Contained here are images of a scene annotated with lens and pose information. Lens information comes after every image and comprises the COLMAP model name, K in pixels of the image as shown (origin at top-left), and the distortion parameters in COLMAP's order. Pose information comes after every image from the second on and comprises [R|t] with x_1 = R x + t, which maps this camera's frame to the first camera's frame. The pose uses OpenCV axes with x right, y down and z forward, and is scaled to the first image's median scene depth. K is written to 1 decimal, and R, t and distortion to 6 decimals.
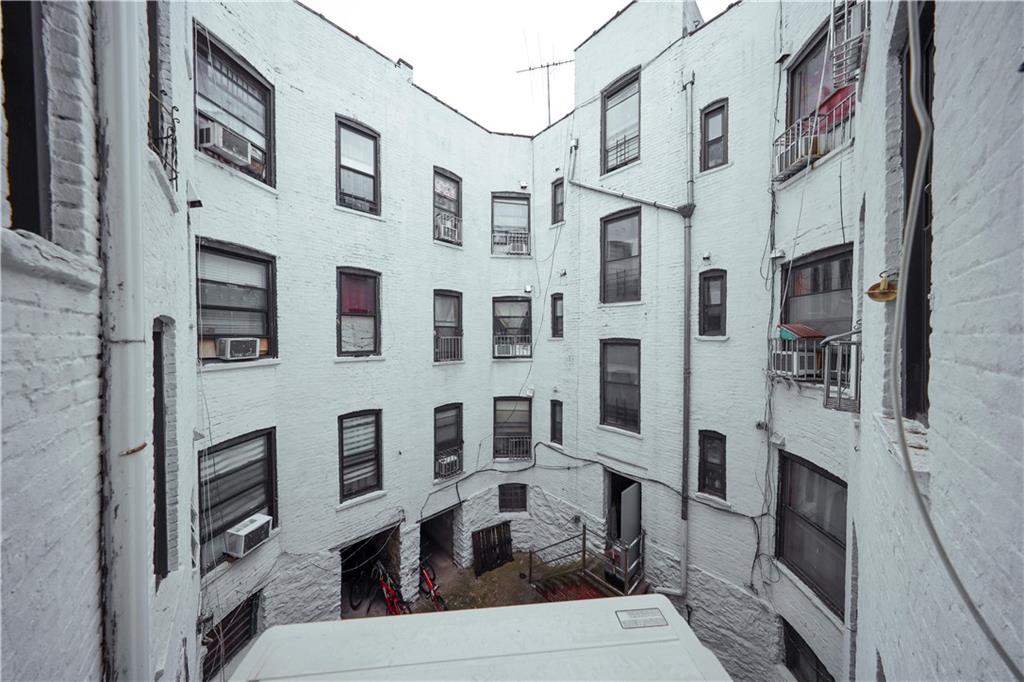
lens RADIAL K [[294.2, 0, 501.8], [0, 294.2, 340.8], [0, 0, 1]] dist [-0.001507, 0.000014]
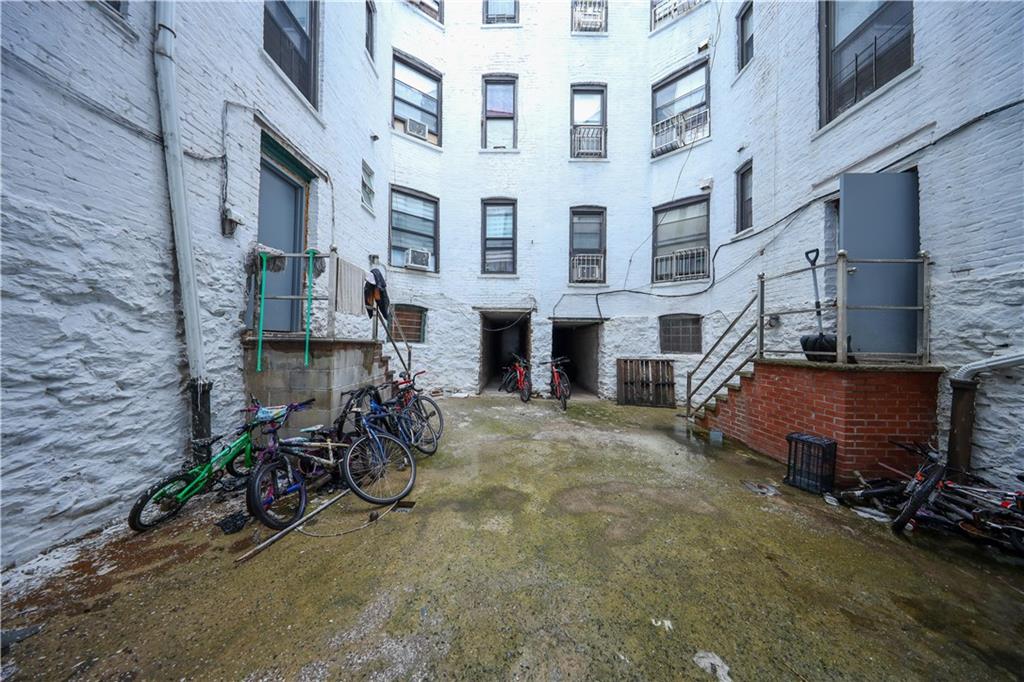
lens RADIAL K [[294.2, 0, 504.8], [0, 294.2, 340.7], [0, 0, 1]] dist [-0.001507, 0.000014]
pose [[0.735500, 0.002802, -0.677518, 0.270583], [-0.025634, 0.999391, -0.023695, 0.717187], [0.677039, 0.034795, 0.735124, 0.175852]]
